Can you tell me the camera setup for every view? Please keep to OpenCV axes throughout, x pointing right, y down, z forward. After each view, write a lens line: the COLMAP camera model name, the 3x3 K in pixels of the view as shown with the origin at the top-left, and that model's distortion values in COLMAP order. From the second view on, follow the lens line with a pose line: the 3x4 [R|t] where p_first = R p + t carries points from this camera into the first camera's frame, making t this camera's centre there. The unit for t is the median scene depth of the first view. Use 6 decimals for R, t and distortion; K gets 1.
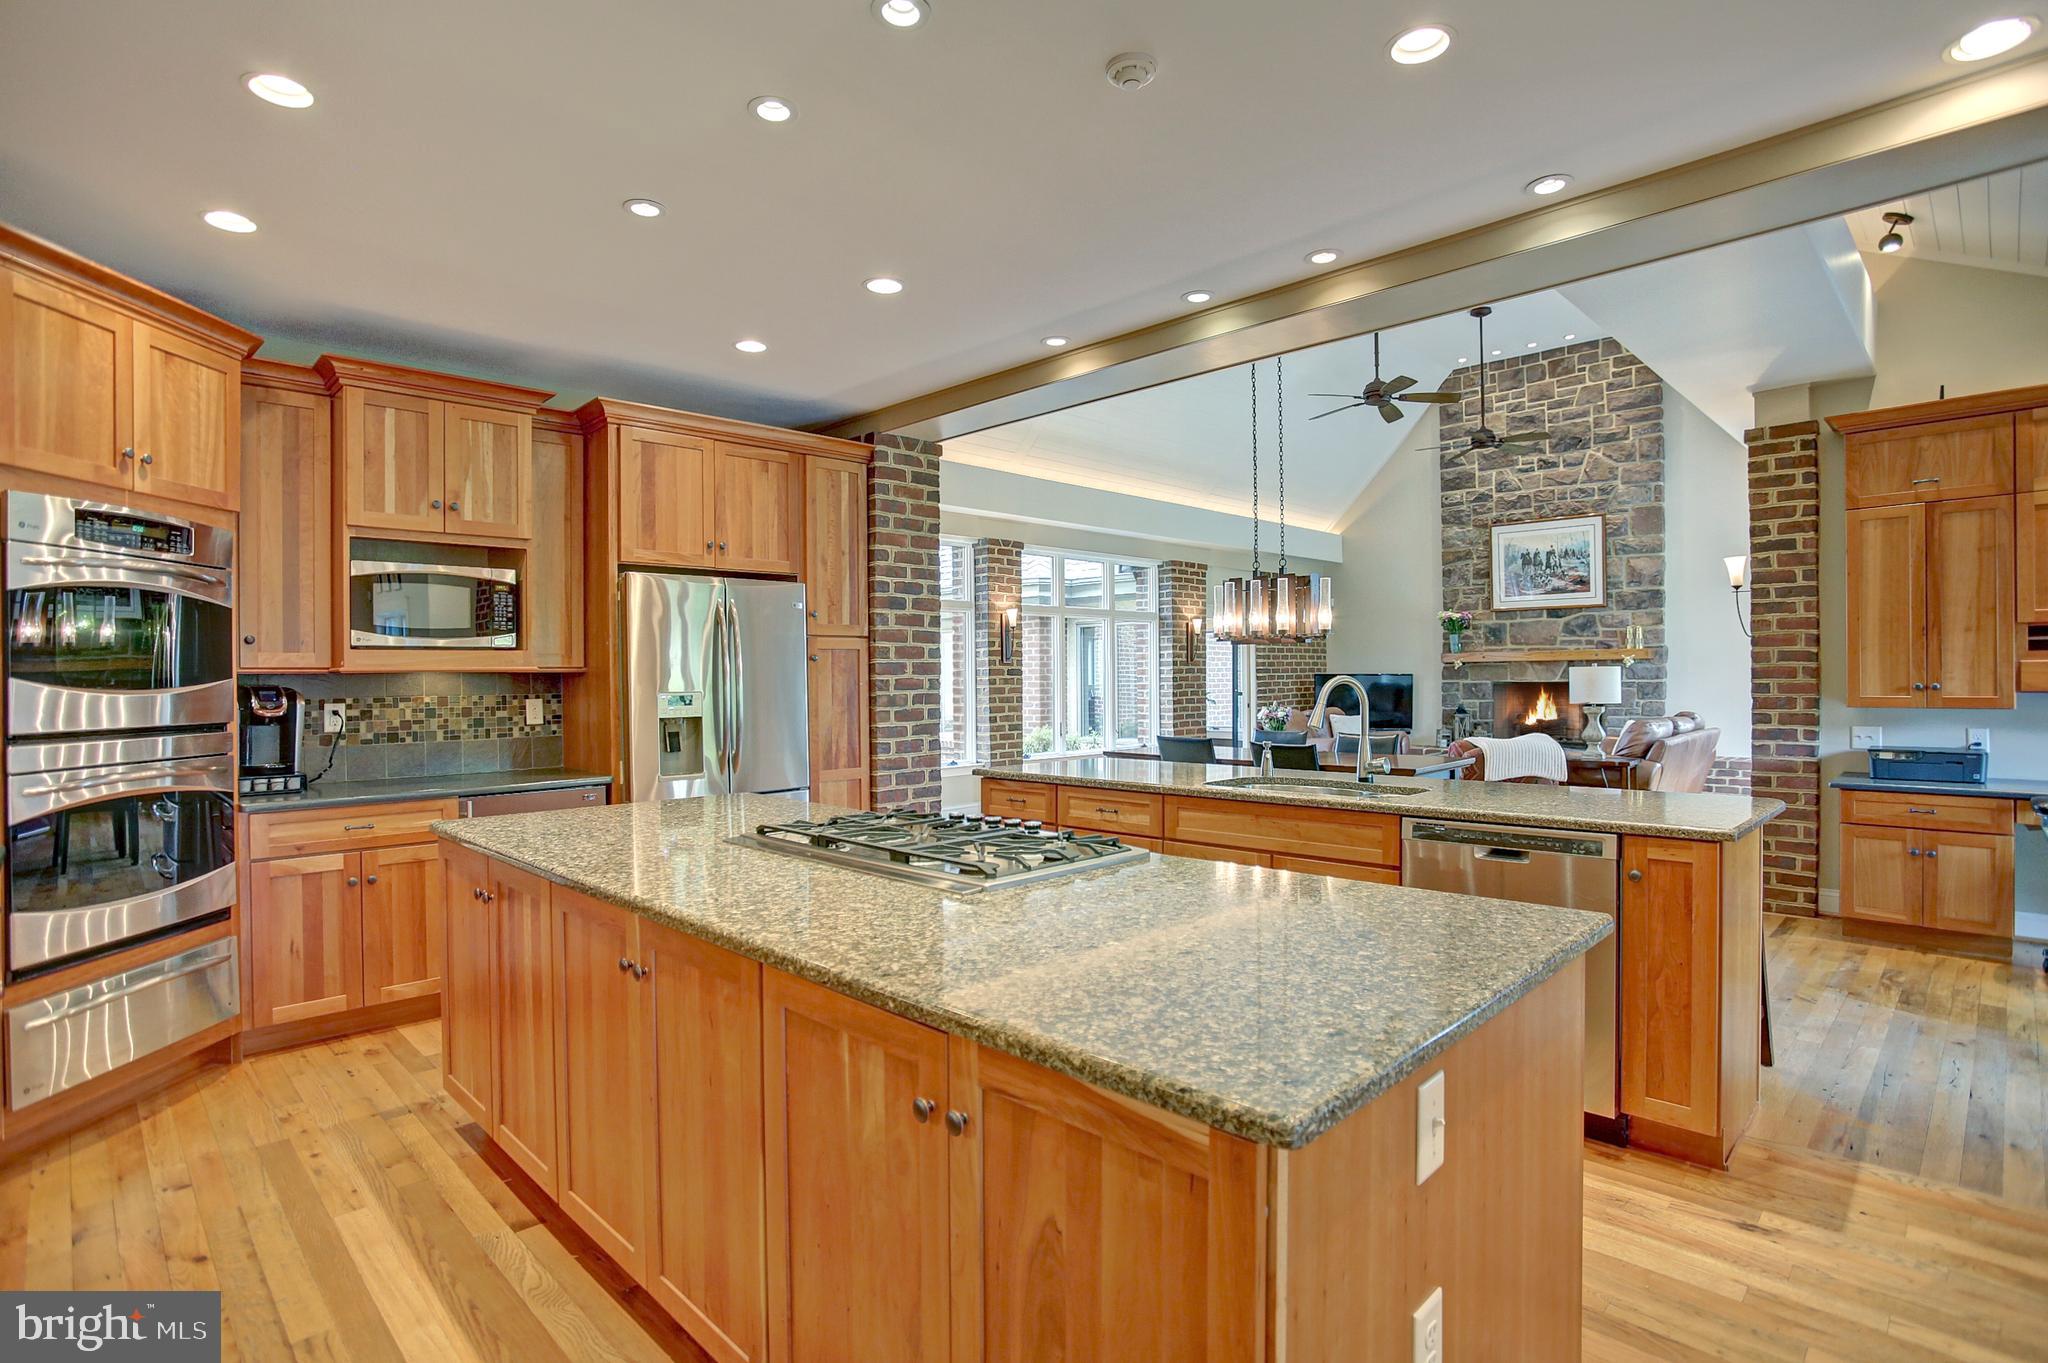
lens RADIAL K [[1000.3, 0, 1011.9], [0, 1000.3, 686.4], [0, 0, 1]] dist [-0.072397, 0.030883]
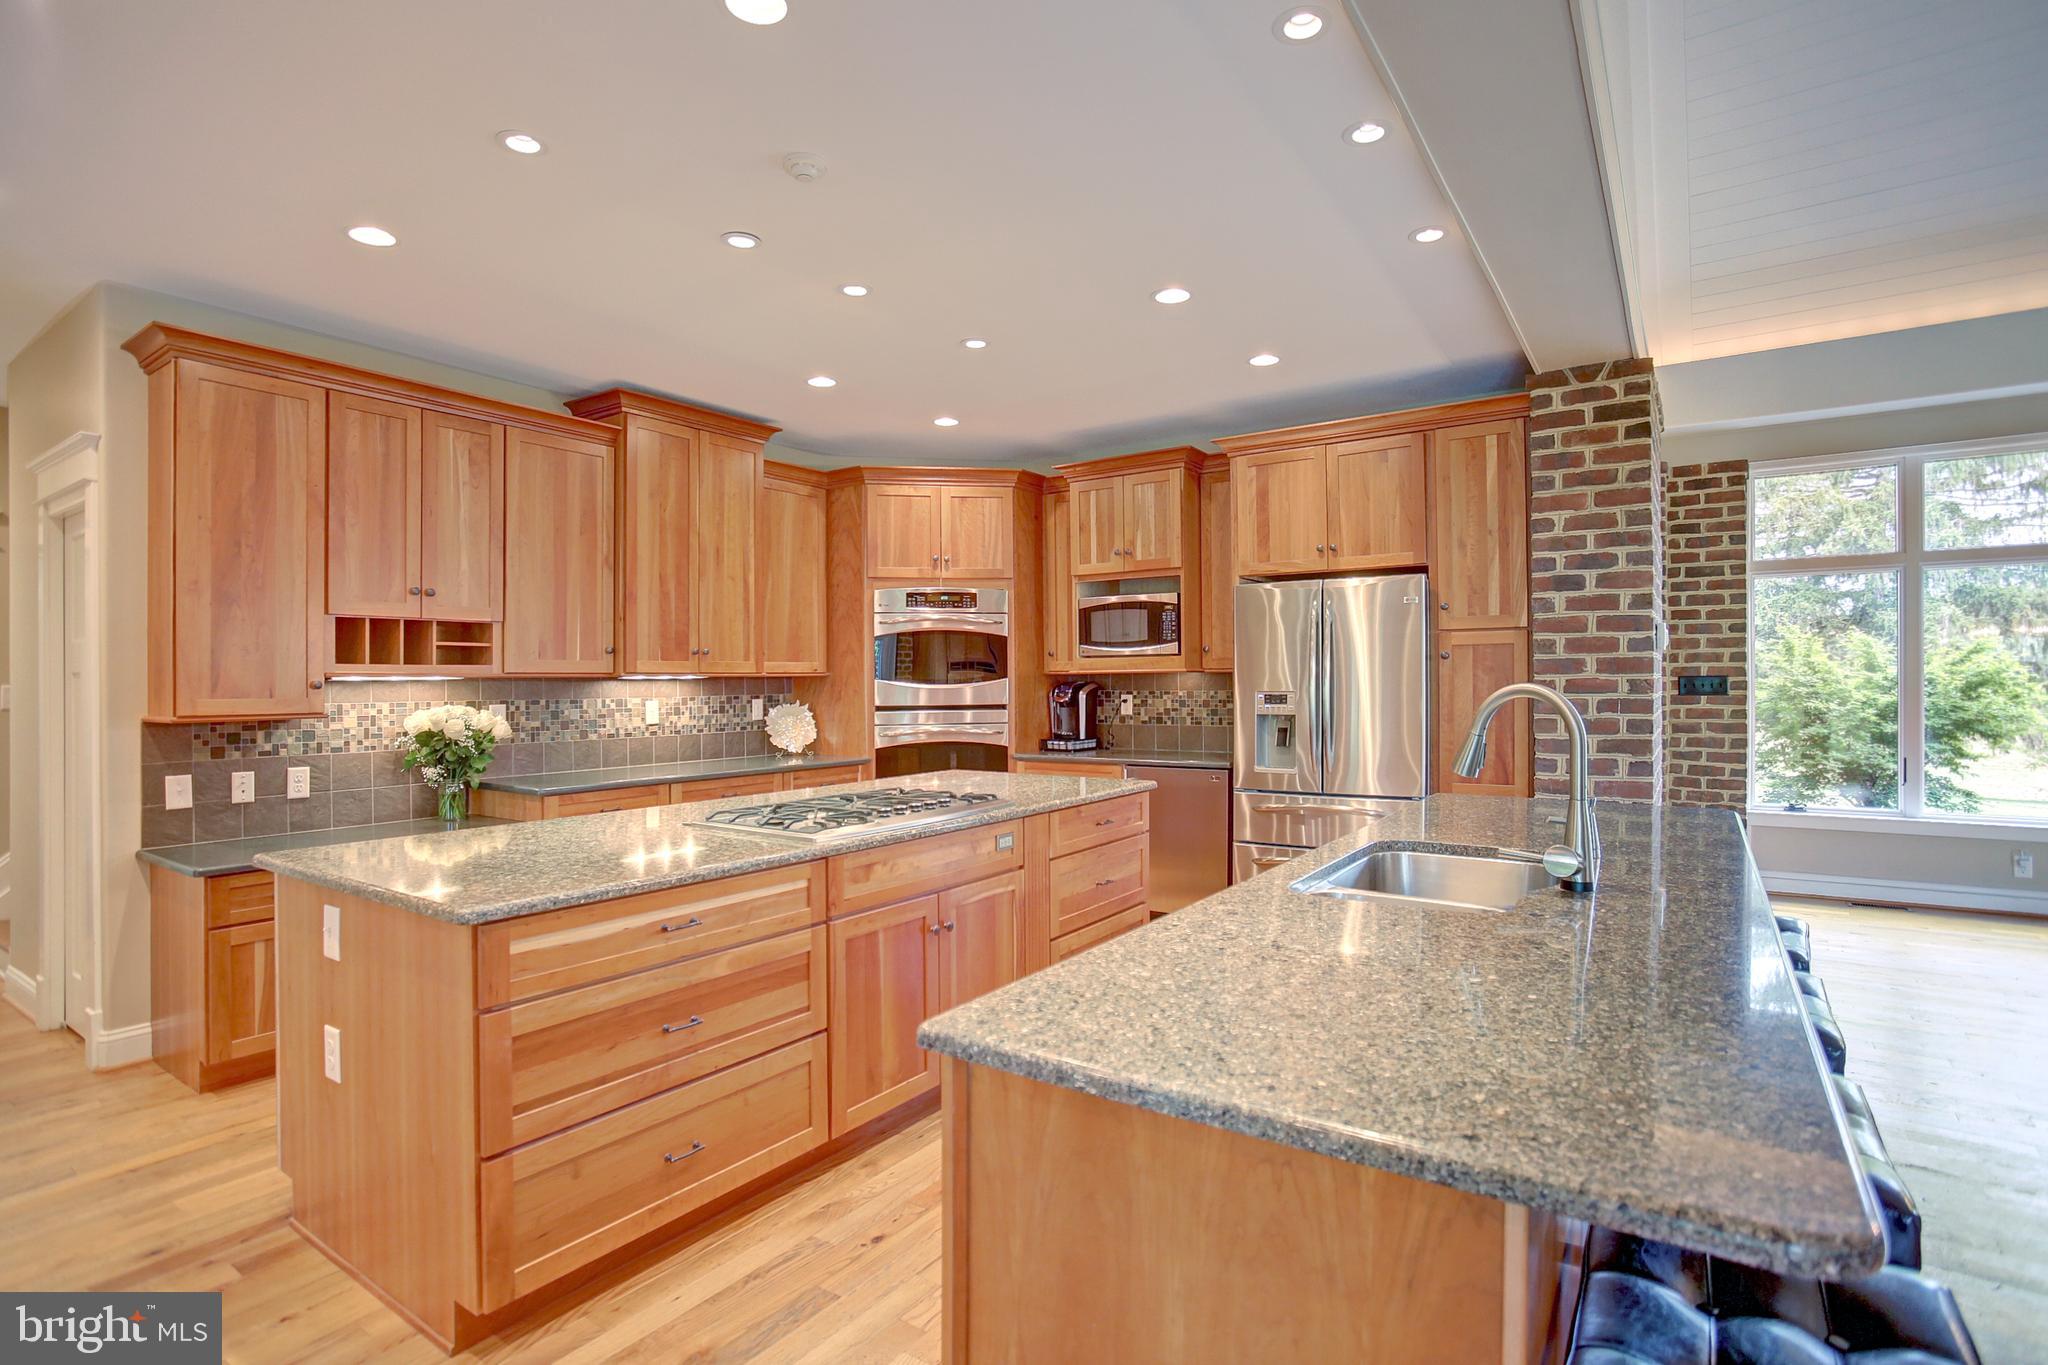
lens RADIAL K [[1000.3, 0, 1011.9], [0, 1000.3, 687.4], [0, 0, 1]] dist [-0.072397, 0.030883]
pose [[0.184155, 0.016786, -0.982754, 0.800366], [-0.000743, 0.999856, 0.016938, -0.019737], [0.982897, -0.002389, 0.184141, 0.609380]]
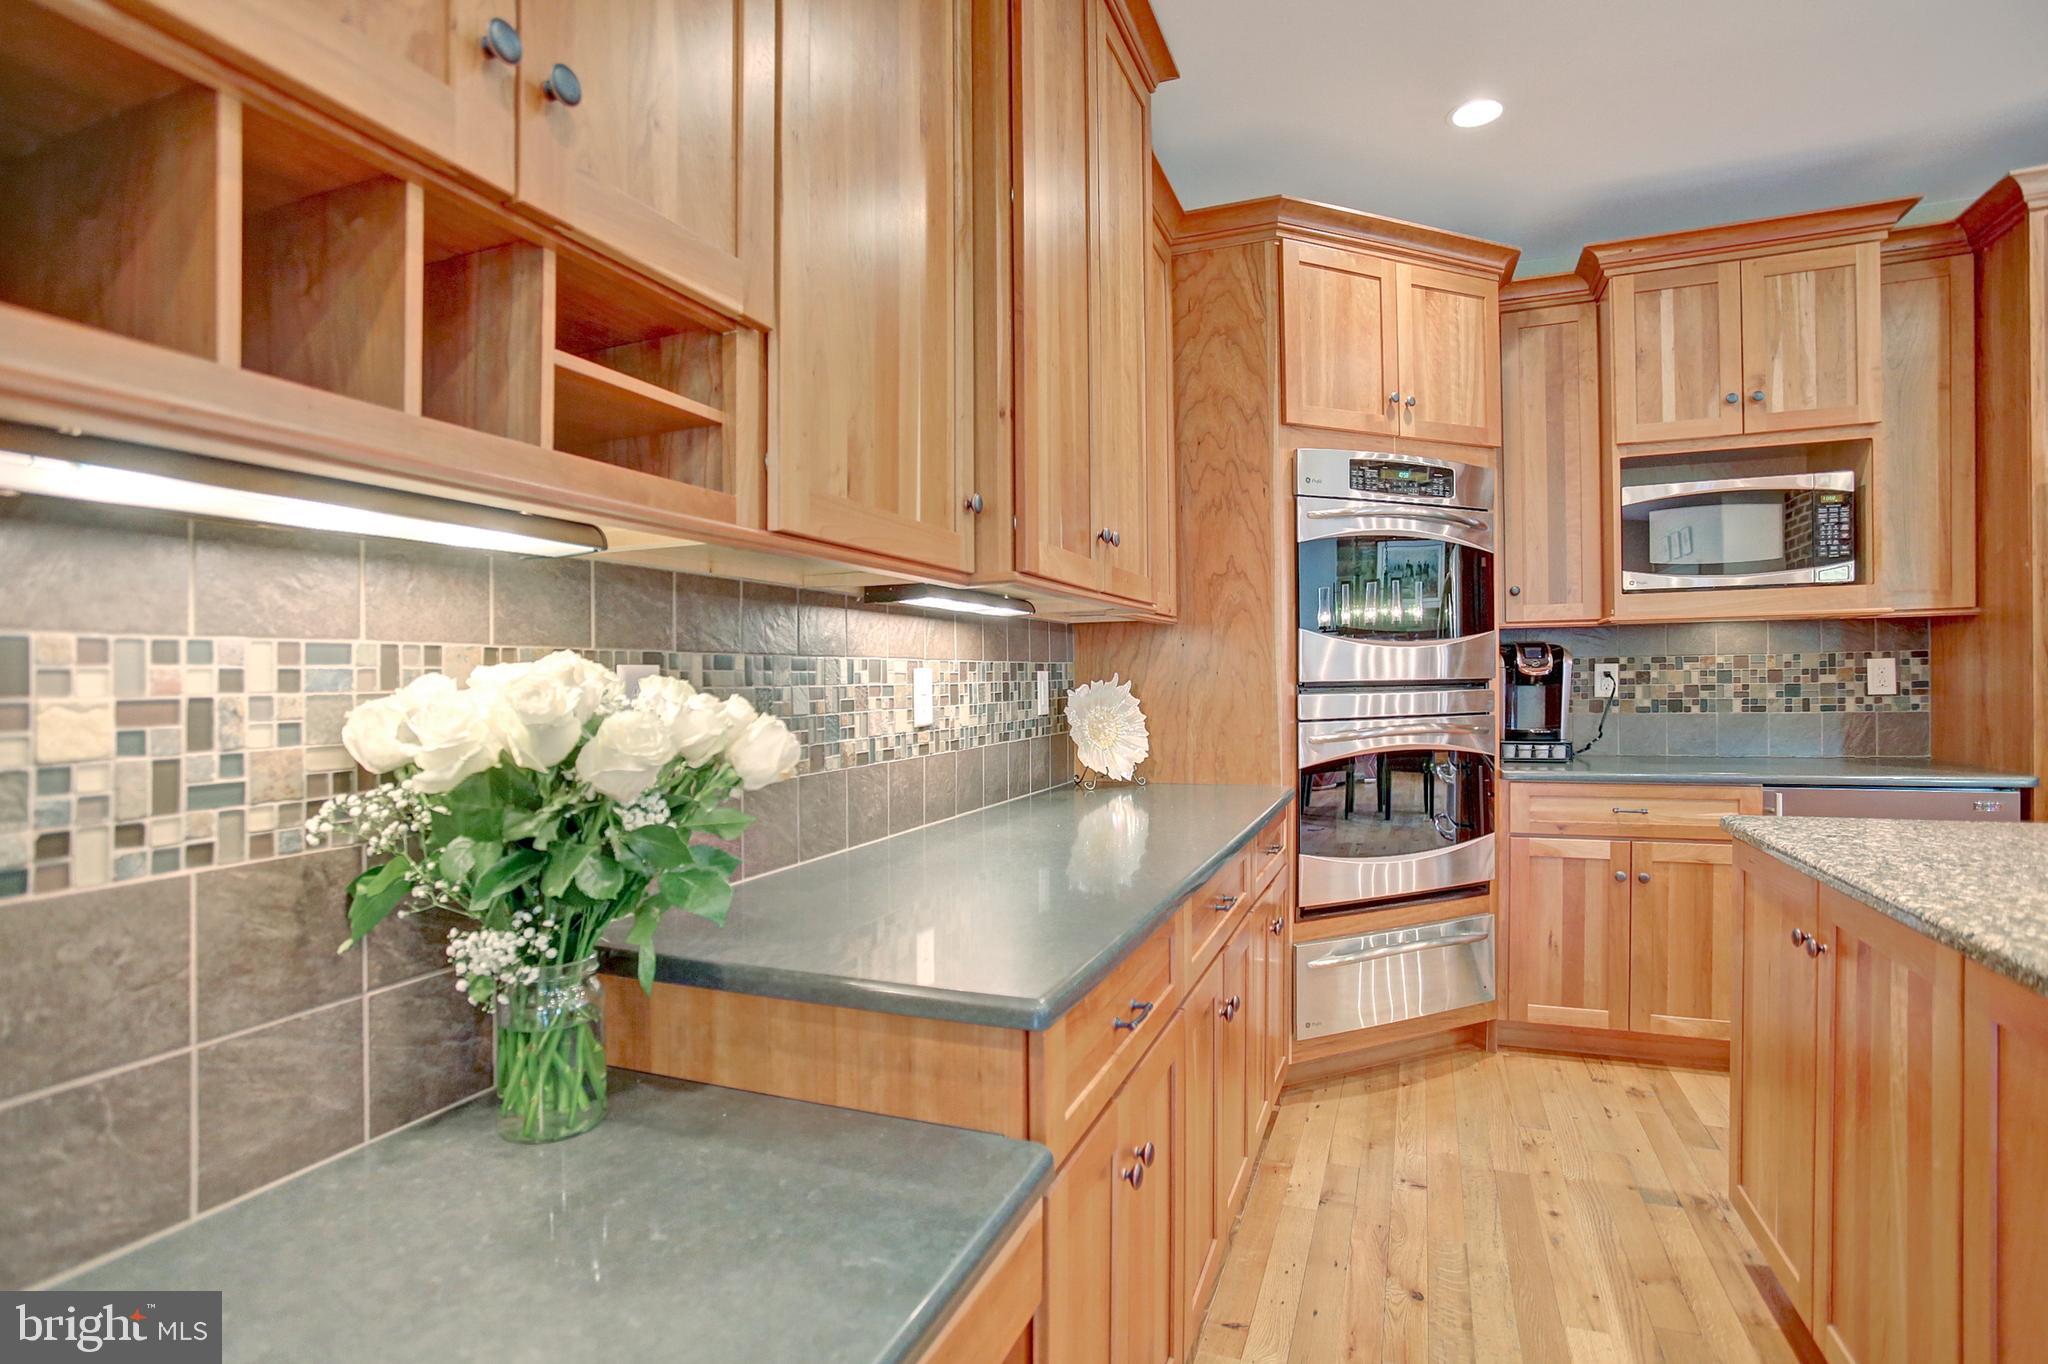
lens RADIAL K [[1000.3, 0, 1011.9], [0, 1000.3, 686.9], [0, 0, 1]] dist [-0.072397, 0.030883]
pose [[0.392922, 0.012307, -0.919489, -0.118992], [0.003858, 0.999880, 0.015032, 0.025322], [0.919564, -0.009454, 0.392828, 0.194712]]
